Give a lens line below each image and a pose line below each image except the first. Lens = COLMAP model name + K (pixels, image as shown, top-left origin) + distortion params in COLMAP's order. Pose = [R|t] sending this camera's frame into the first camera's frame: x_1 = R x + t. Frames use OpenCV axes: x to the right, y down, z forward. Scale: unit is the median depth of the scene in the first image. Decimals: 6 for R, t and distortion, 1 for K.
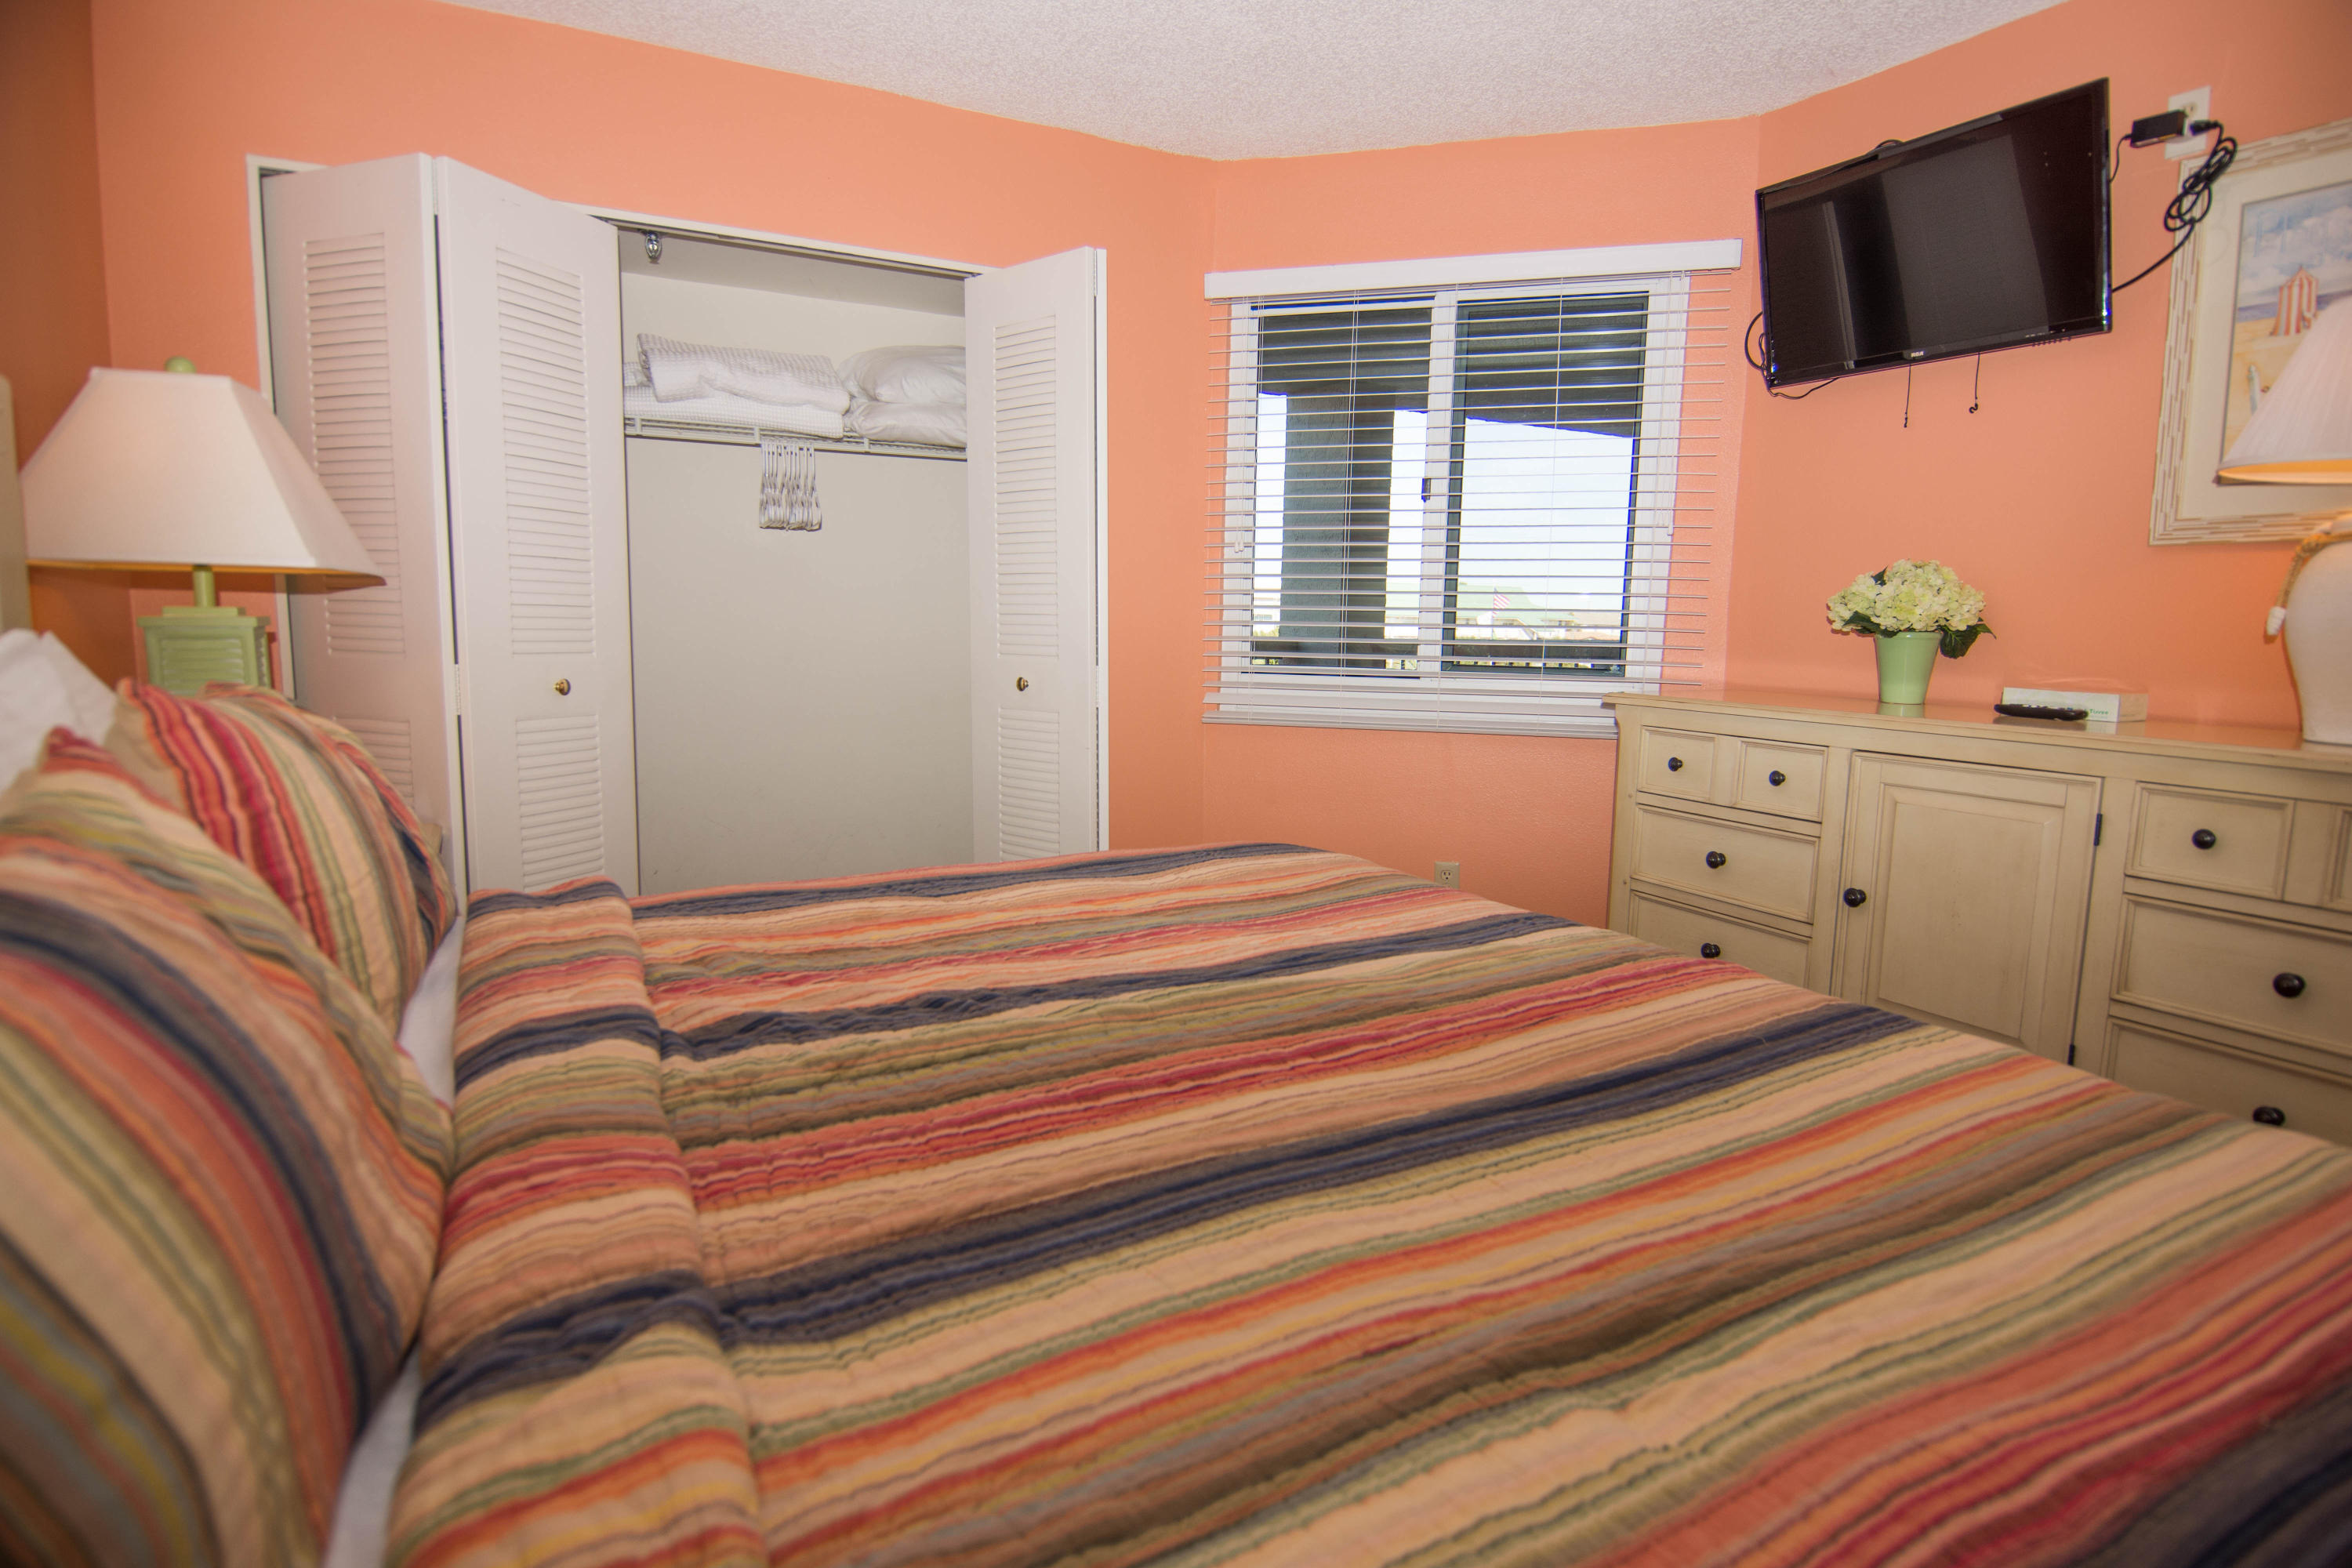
lens RADIAL K [[1245.1, 0, 1198.5], [0, 1245.1, 781.0], [0, 0, 1]] dist [0.005244, -0.023119]
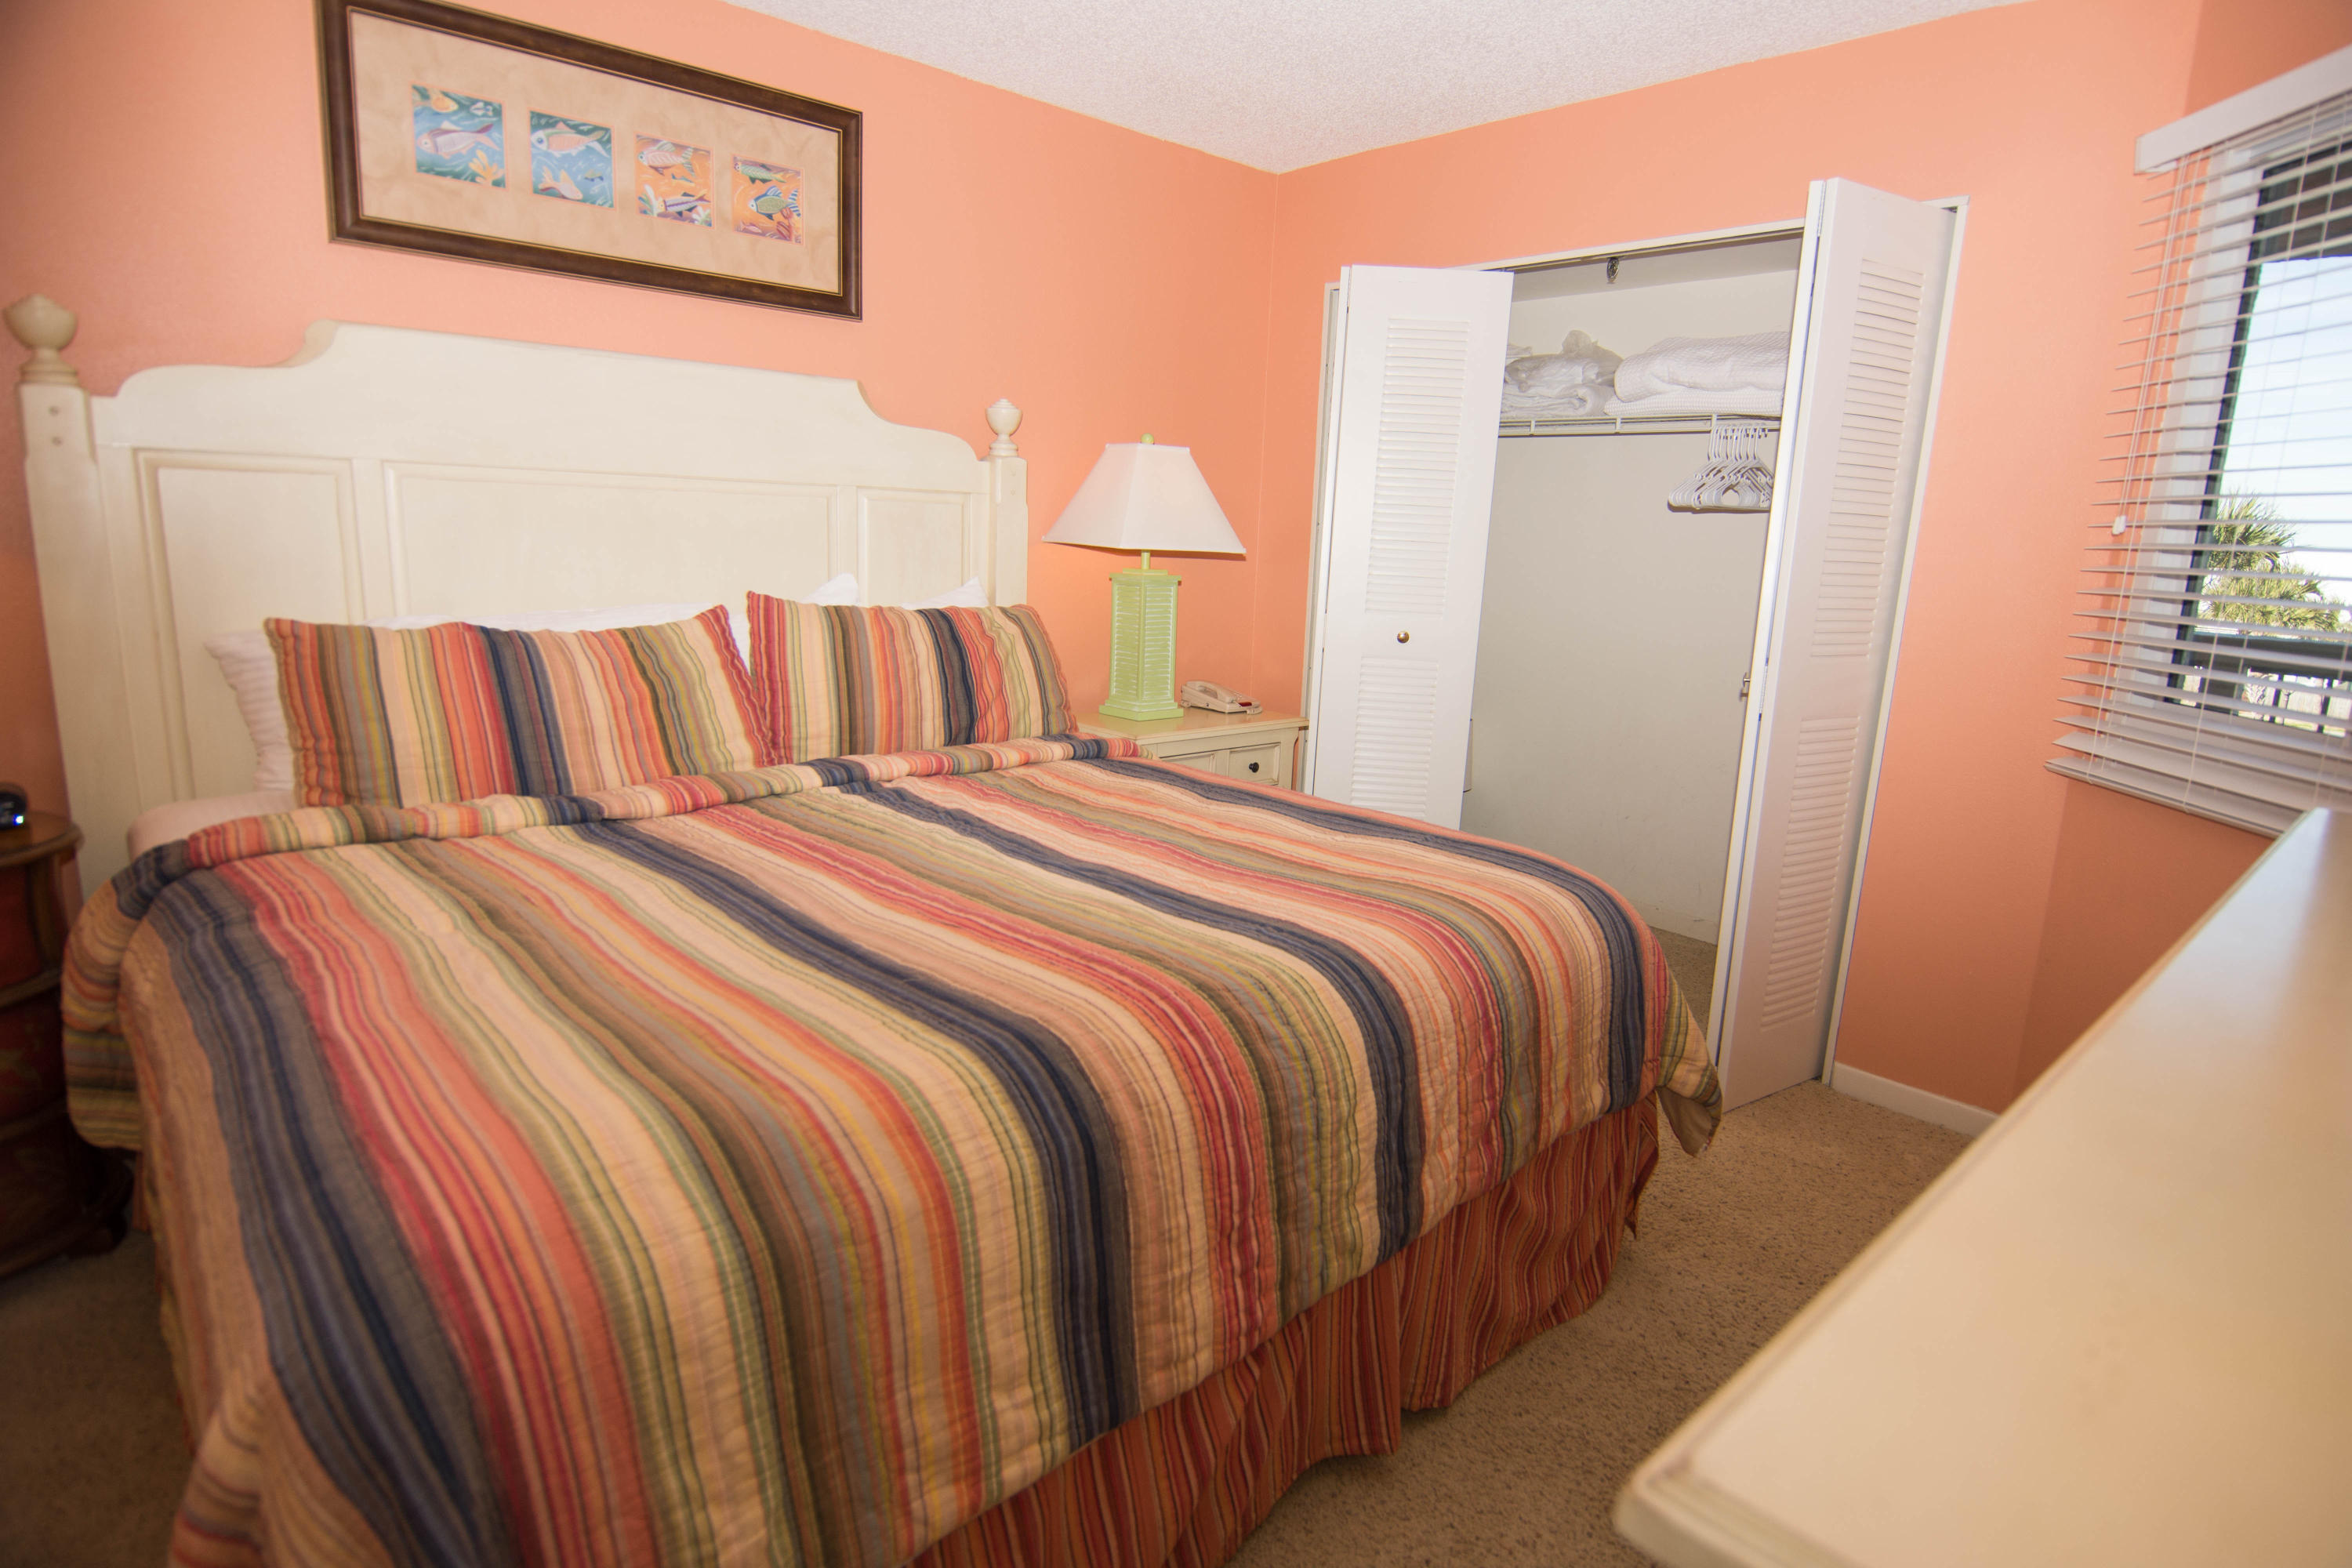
lens RADIAL K [[1245.1, 0, 1198.5], [0, 1245.1, 781.0], [0, 0, 1]] dist [0.005244, -0.023119]
pose [[0.247127, 0.186738, -0.950819, 1.411278], [-0.165340, 0.974991, 0.148511, -0.164601], [0.954773, 0.120508, 0.271822, 0.829741]]
